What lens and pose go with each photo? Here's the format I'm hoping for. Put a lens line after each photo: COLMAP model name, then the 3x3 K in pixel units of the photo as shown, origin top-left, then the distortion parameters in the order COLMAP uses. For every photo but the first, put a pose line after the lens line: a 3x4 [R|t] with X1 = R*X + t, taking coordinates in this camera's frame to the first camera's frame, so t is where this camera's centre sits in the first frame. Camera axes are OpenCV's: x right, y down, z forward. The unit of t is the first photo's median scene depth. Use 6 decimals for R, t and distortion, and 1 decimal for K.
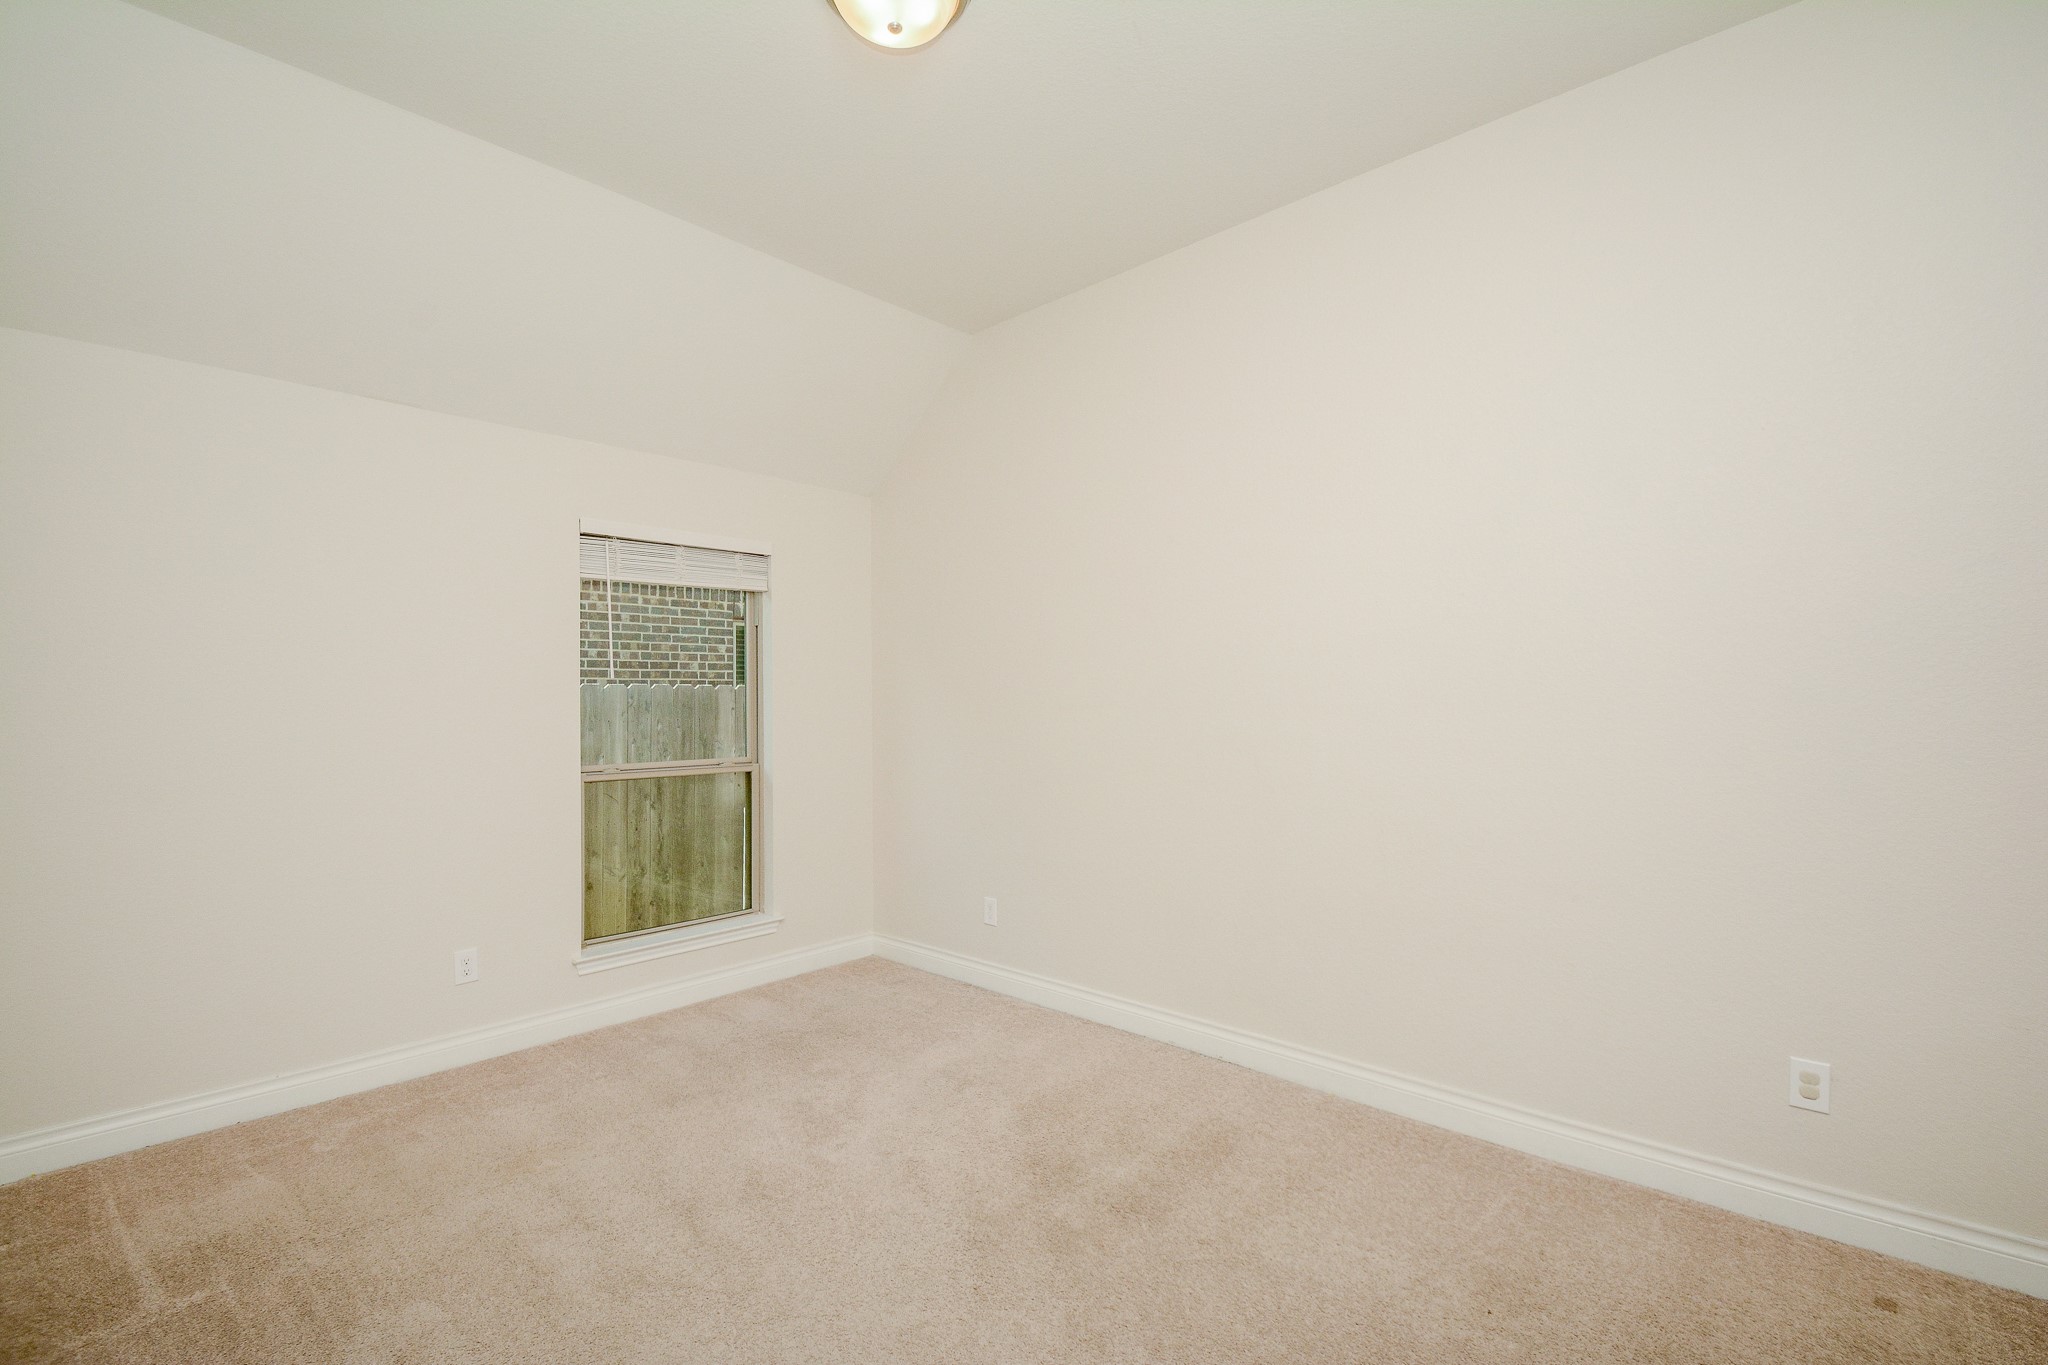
lens RADIAL K [[889.8, 0, 1017.1], [0, 889.8, 702.9], [0, 0, 1]] dist [0.010796, -0.012405]
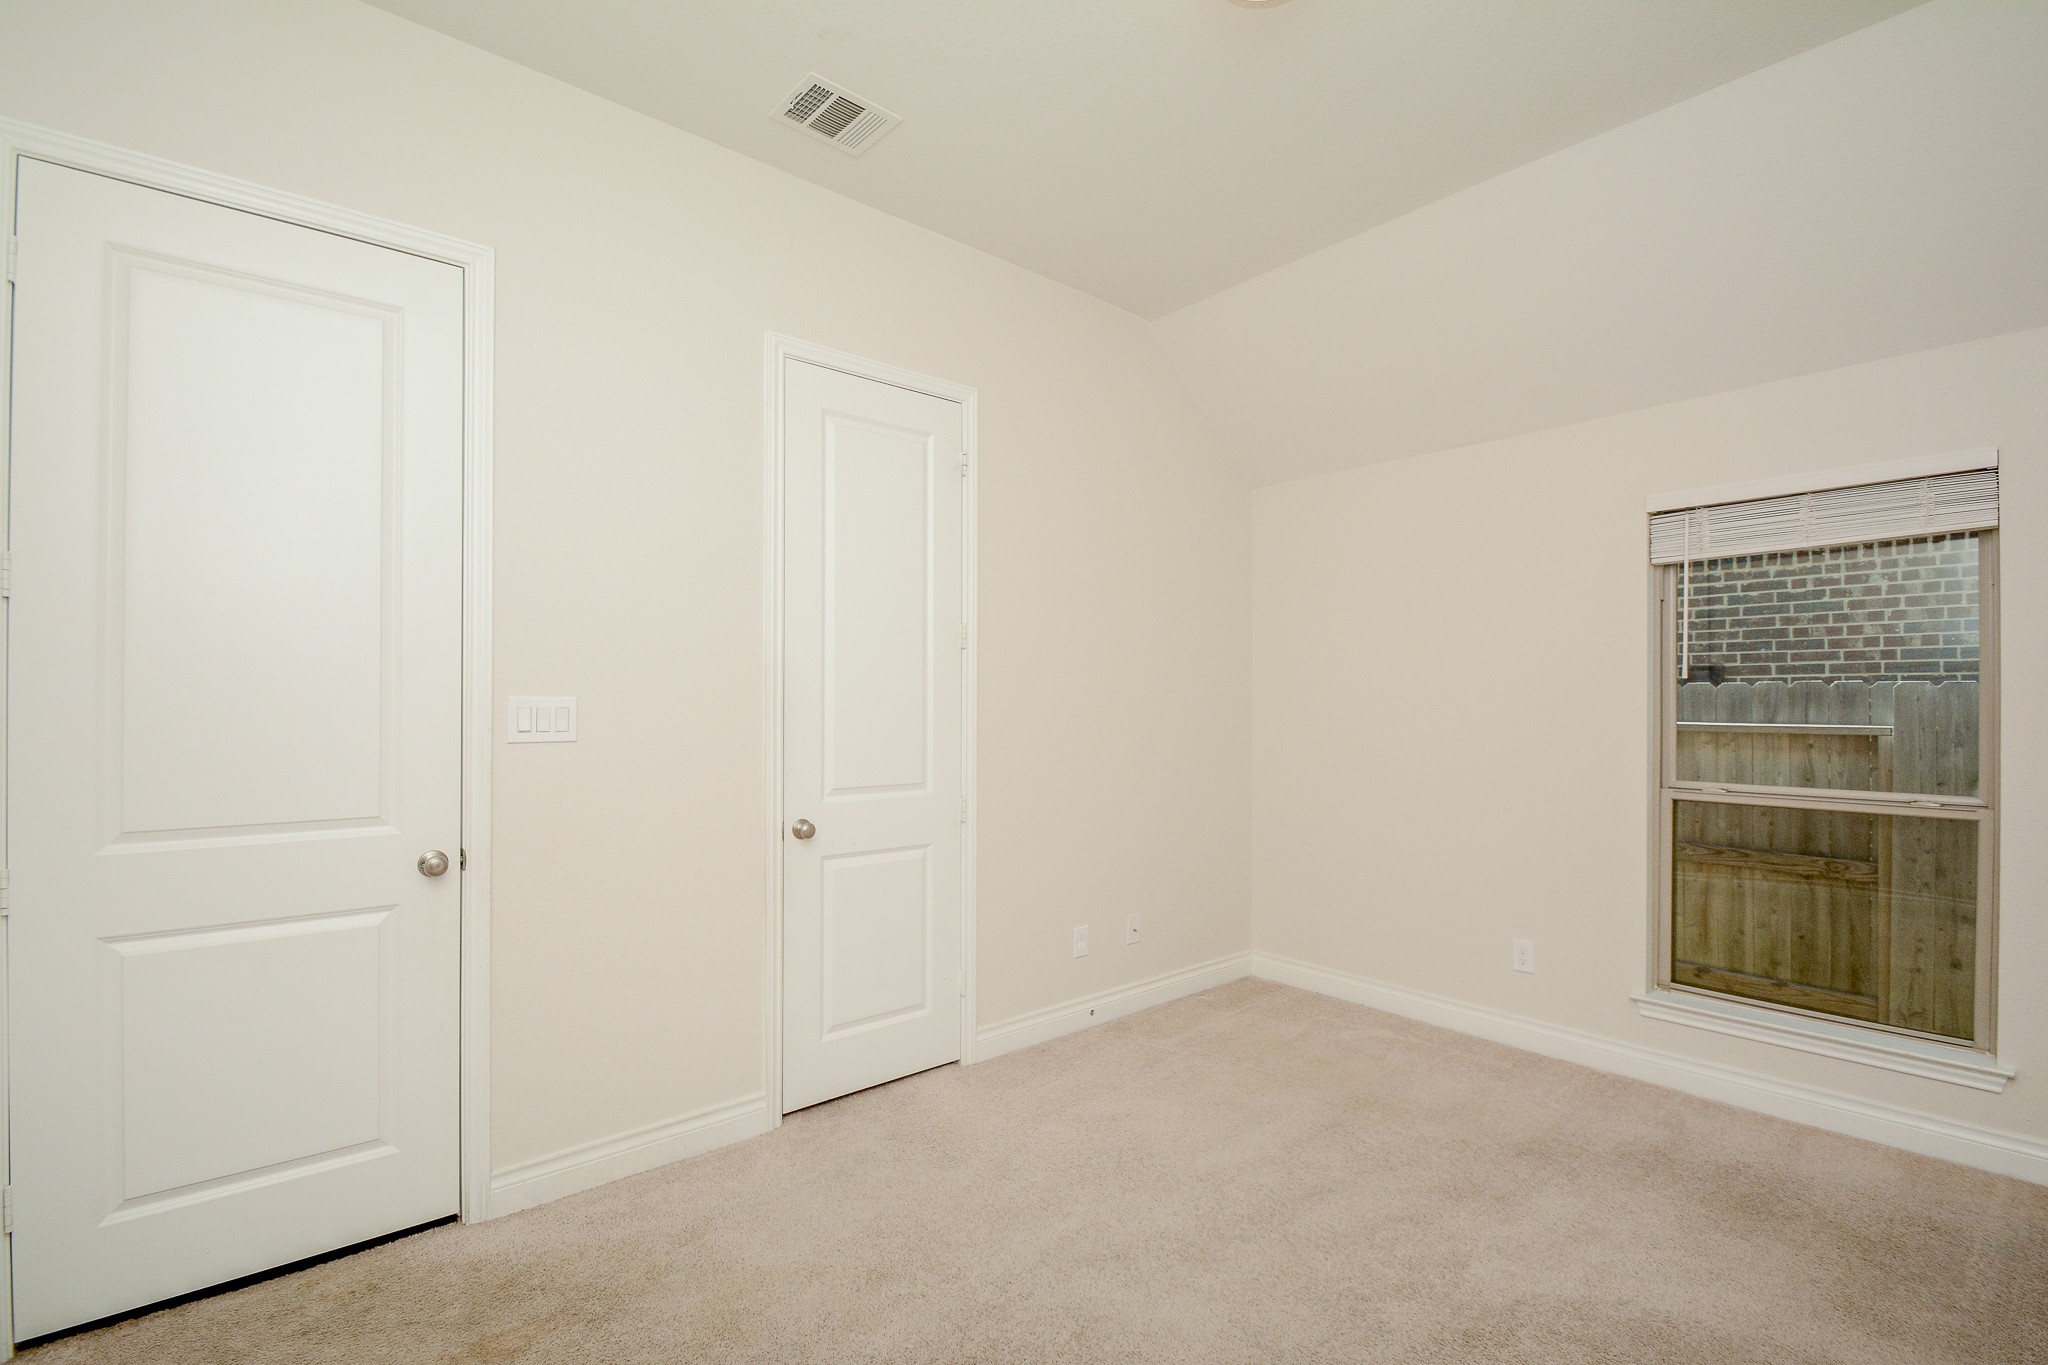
lens RADIAL K [[889.8, 0, 1017.1], [0, 889.8, 702.9], [0, 0, 1]] dist [0.010796, -0.012405]
pose [[-0.117307, 0.001303, -0.993095, 0.444836], [-0.003224, 0.999993, 0.001693, -0.003340], [0.993091, 0.003400, -0.117302, 0.471093]]
